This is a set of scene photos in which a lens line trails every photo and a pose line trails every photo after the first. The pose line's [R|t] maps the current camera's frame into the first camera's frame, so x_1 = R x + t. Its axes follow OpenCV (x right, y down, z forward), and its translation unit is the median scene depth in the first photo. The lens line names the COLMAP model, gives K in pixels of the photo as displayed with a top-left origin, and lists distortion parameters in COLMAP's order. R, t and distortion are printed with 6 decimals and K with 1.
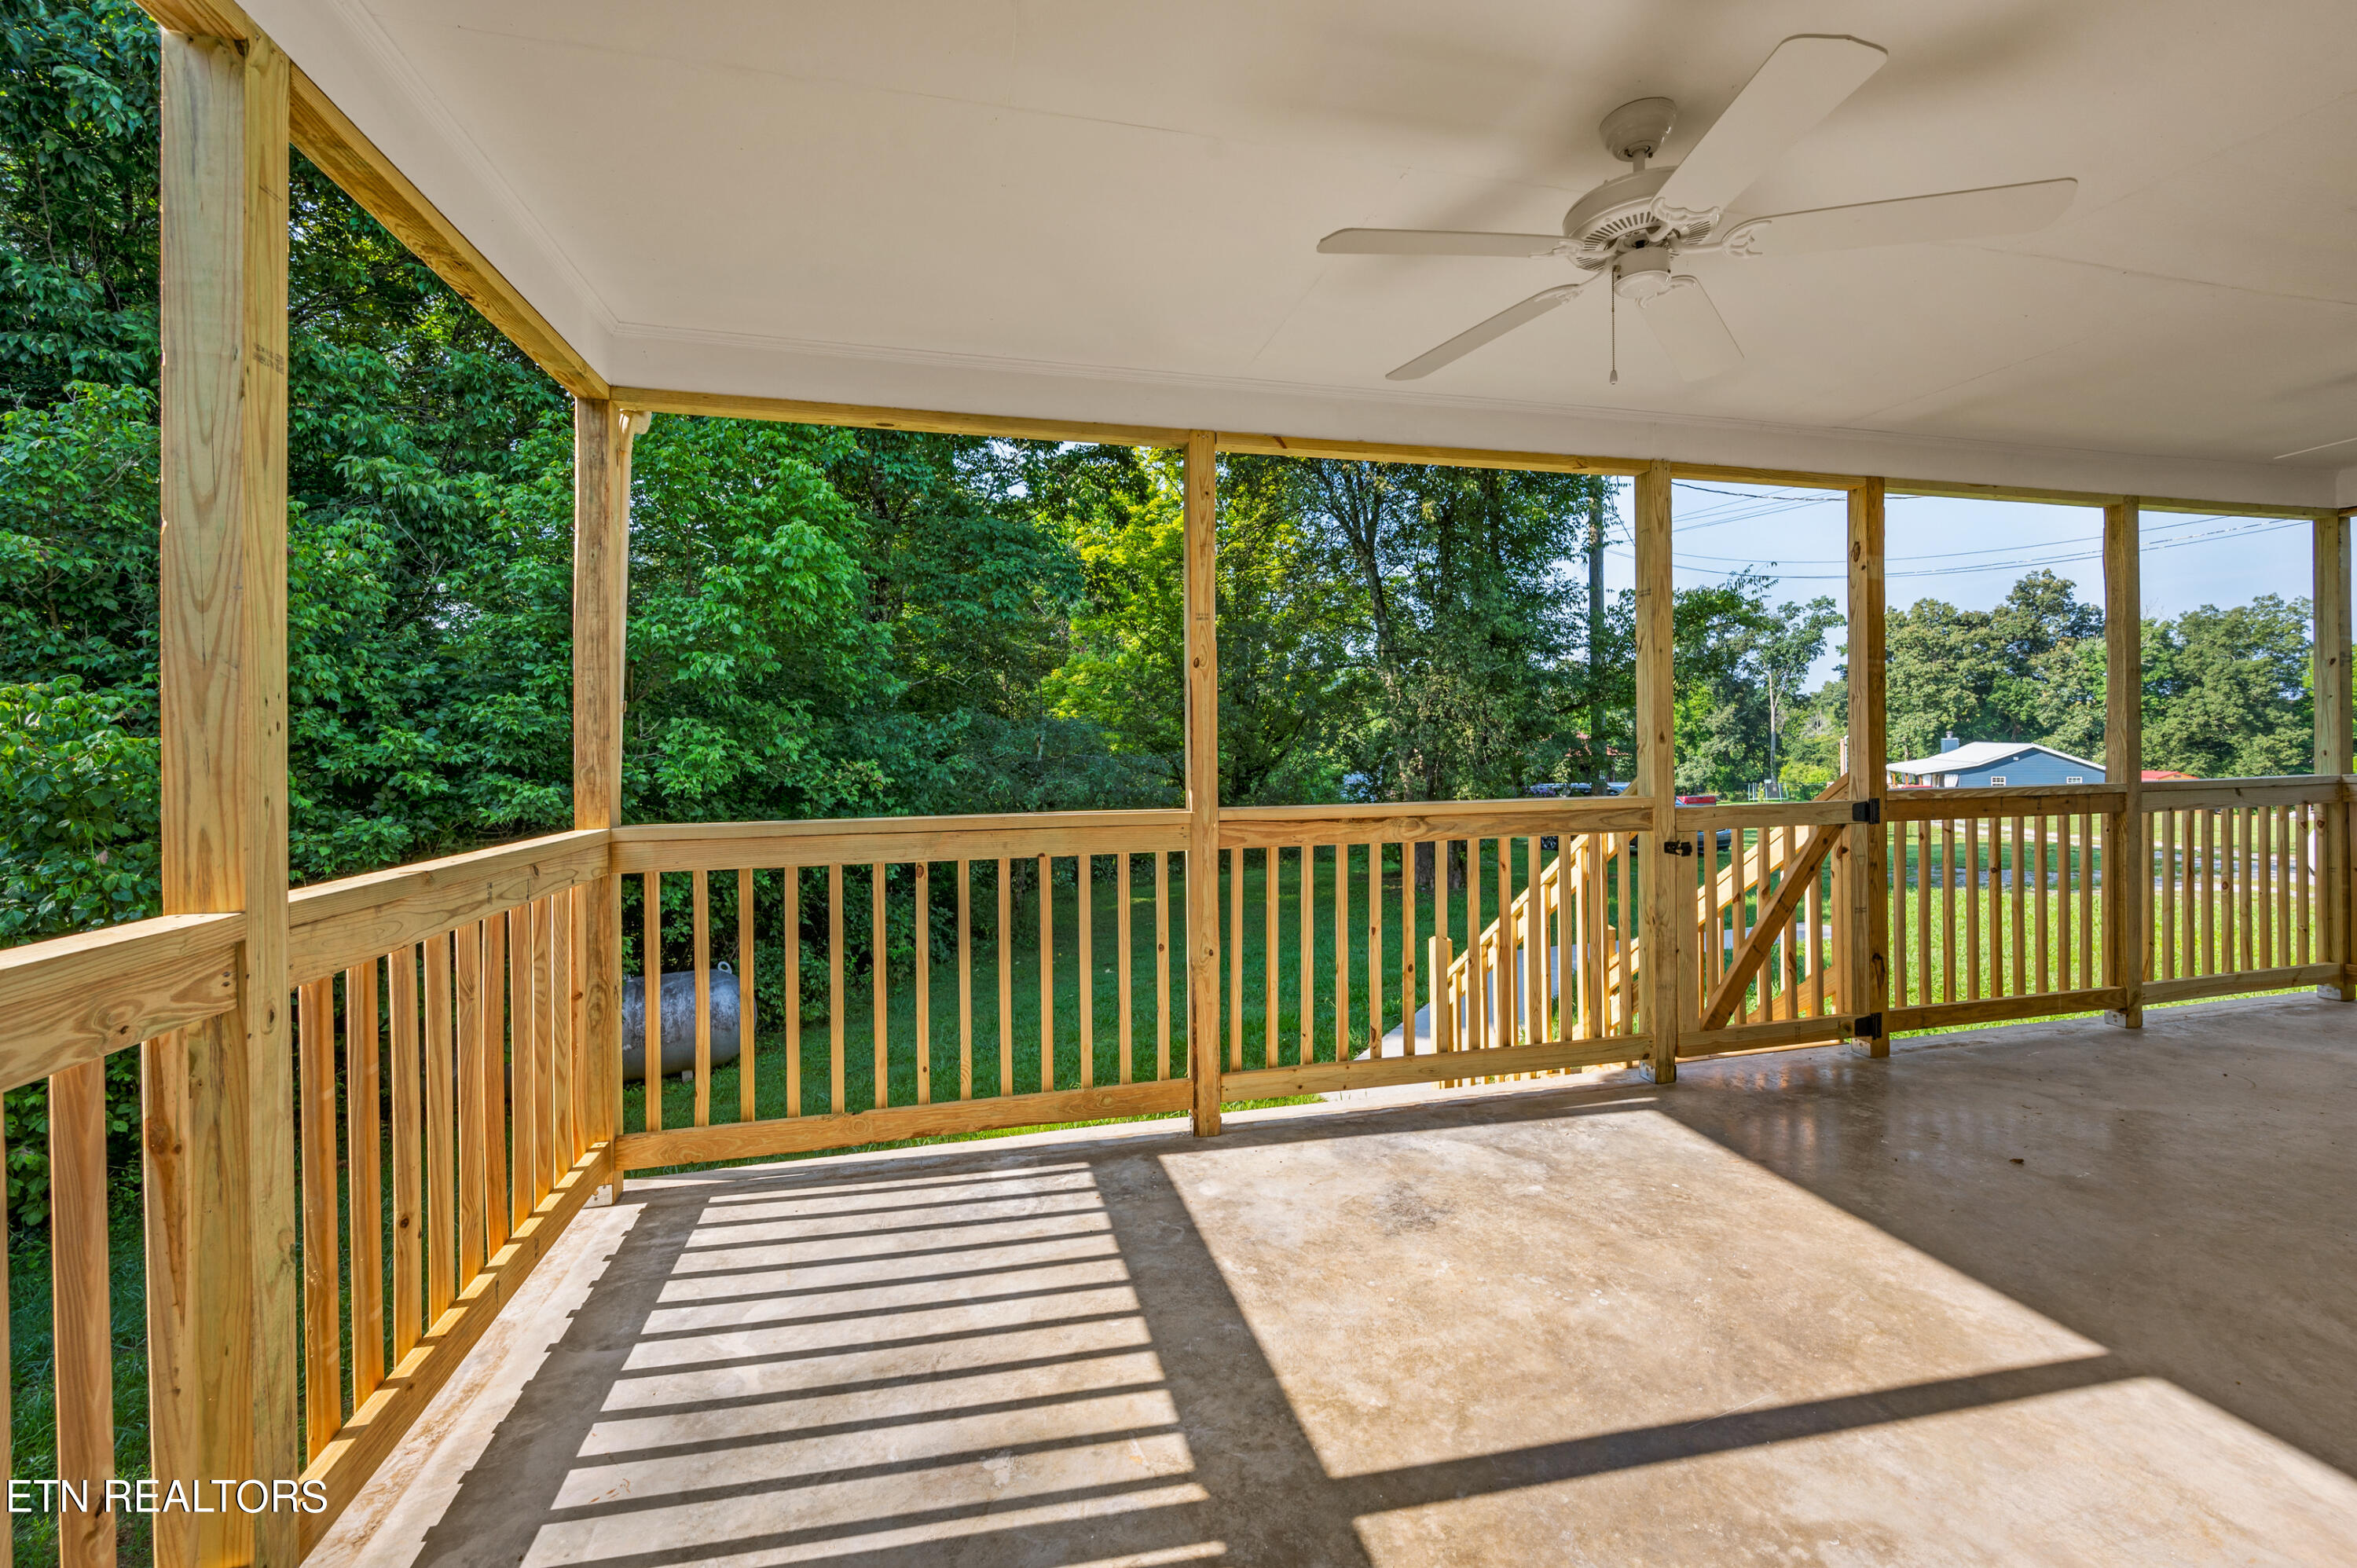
lens RADIAL K [[948.0, 0, 1182.2], [0, 948.0, 751.6], [0, 0, 1]] dist [-0.002195, -0.000133]
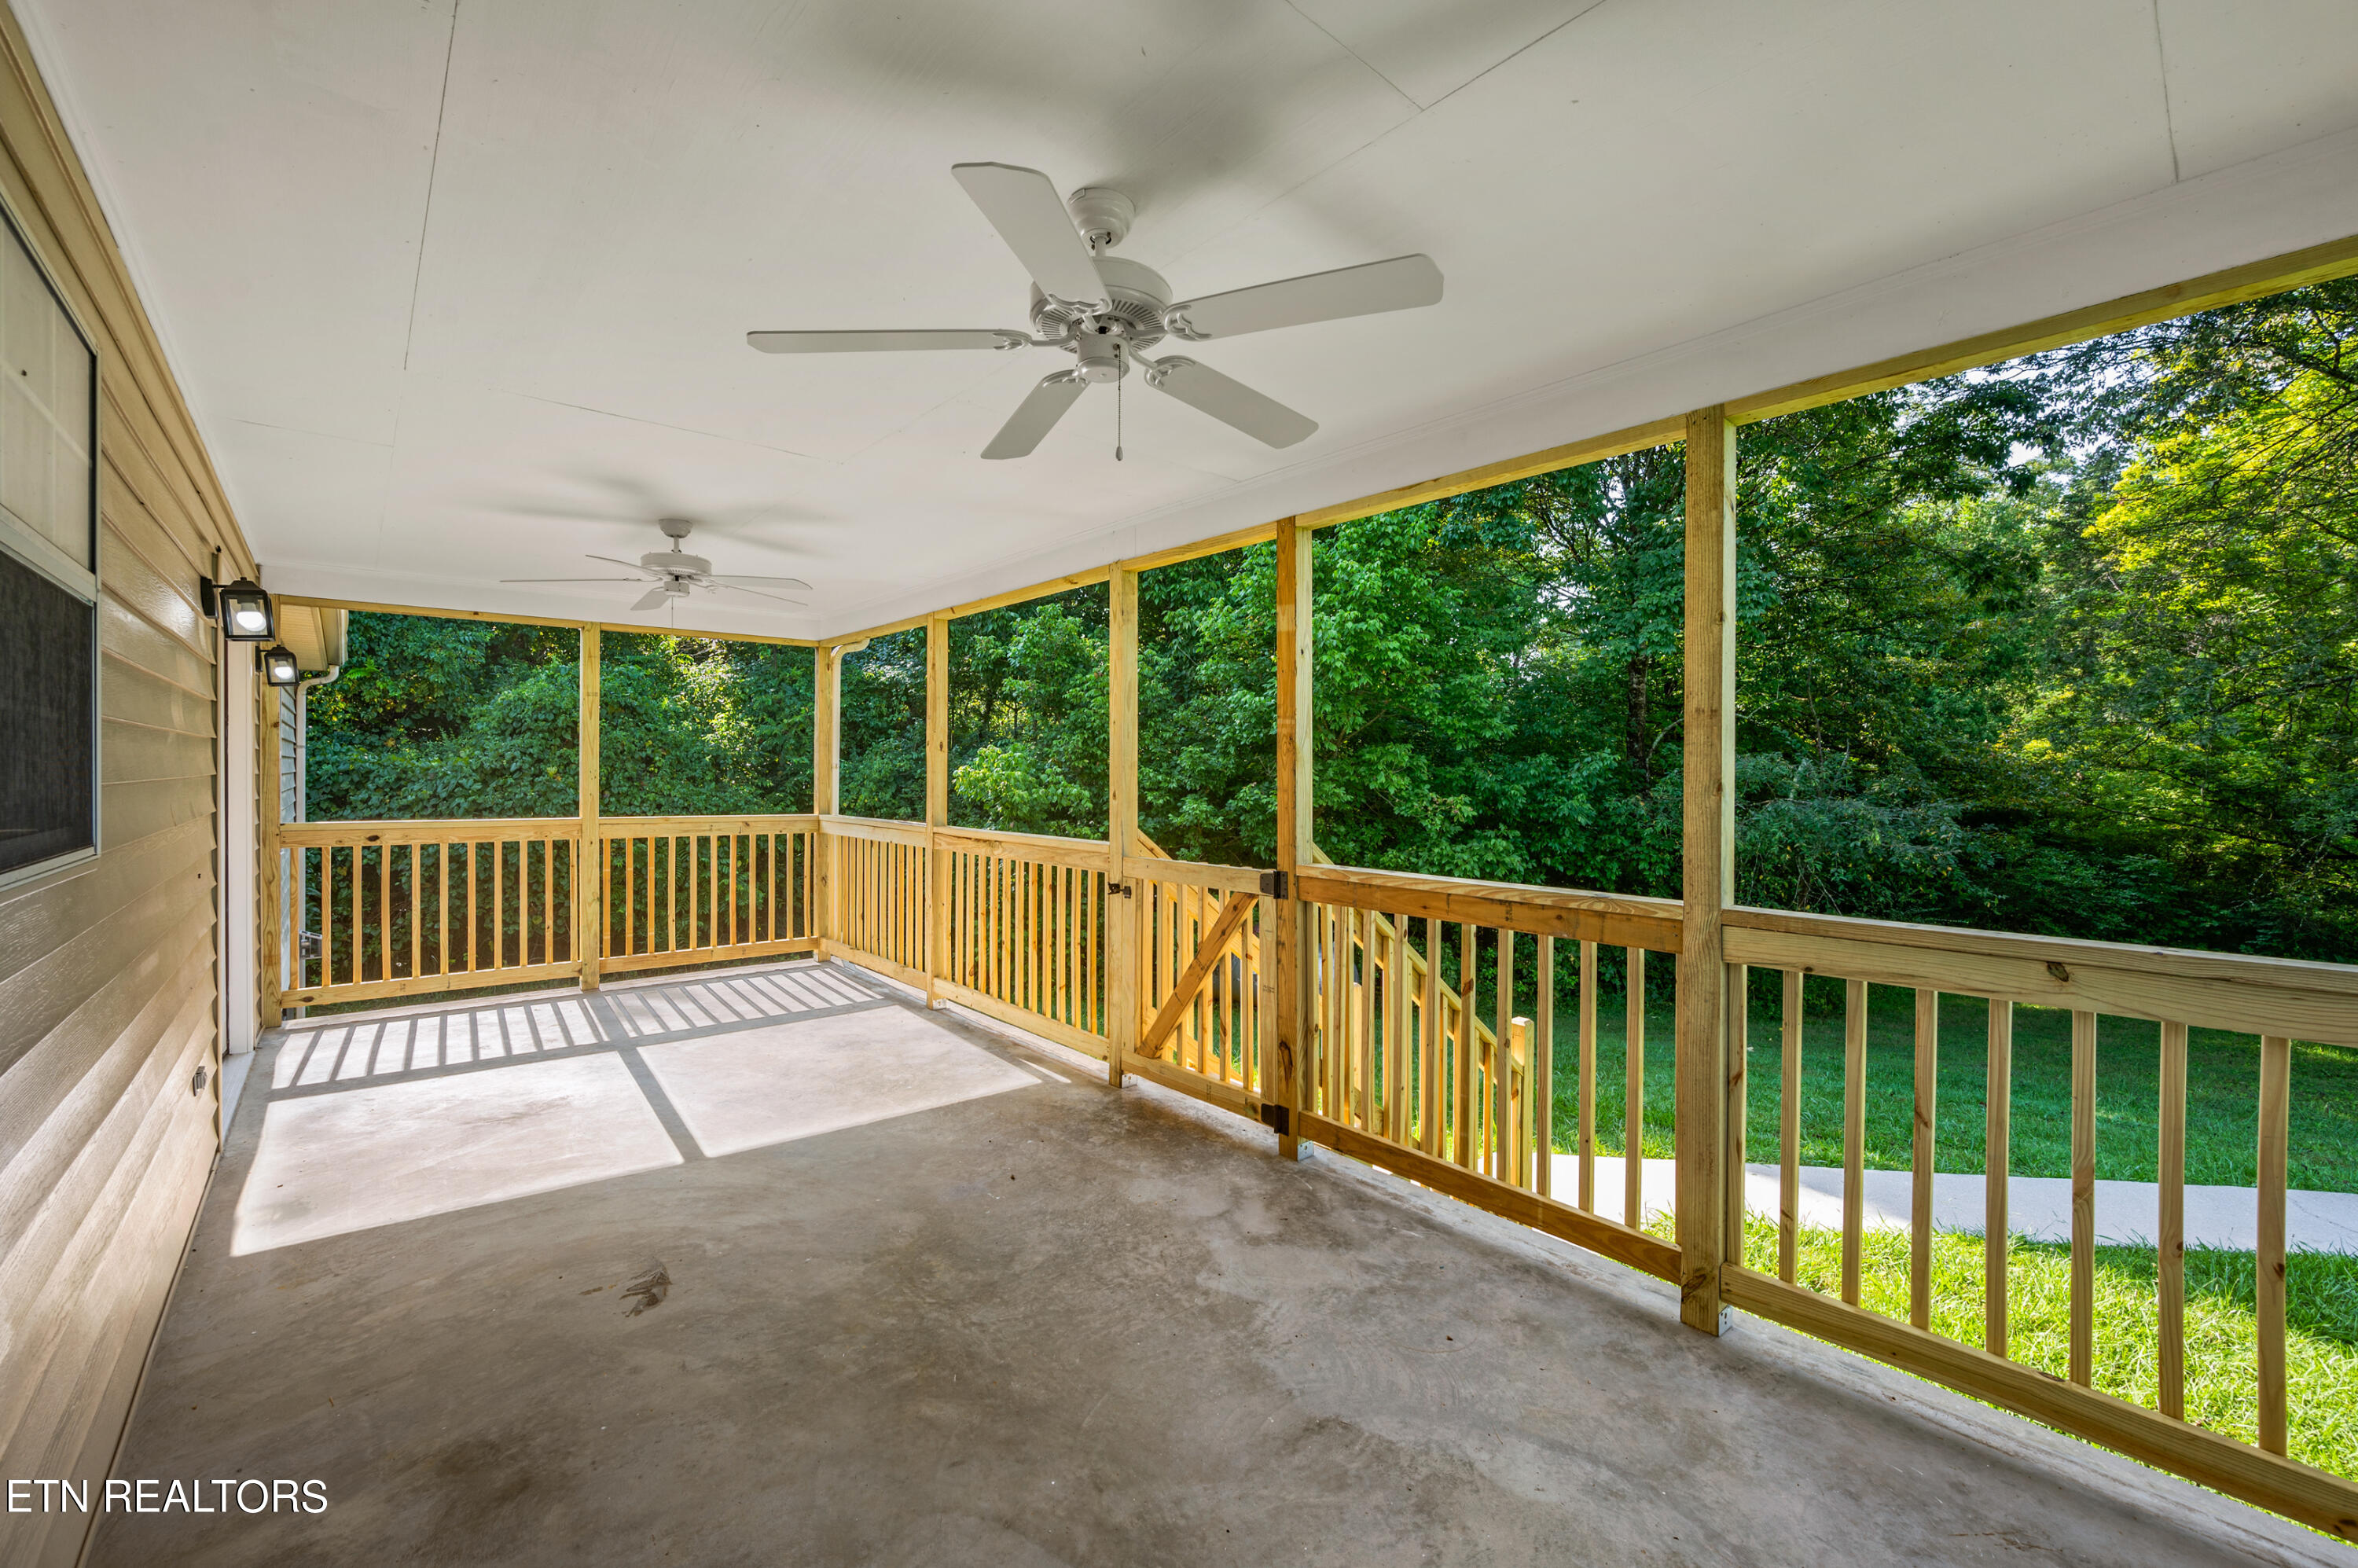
lens RADIAL K [[948.5, 0, 1182.7], [0, 948.5, 751.6], [0, 0, 1]] dist [-0.002195, -0.000133]
pose [[0.450768, -0.001177, -0.892641, 1.587123], [-0.005704, 0.999975, -0.004199, -0.064856], [0.892623, 0.006984, 0.450750, 0.525932]]
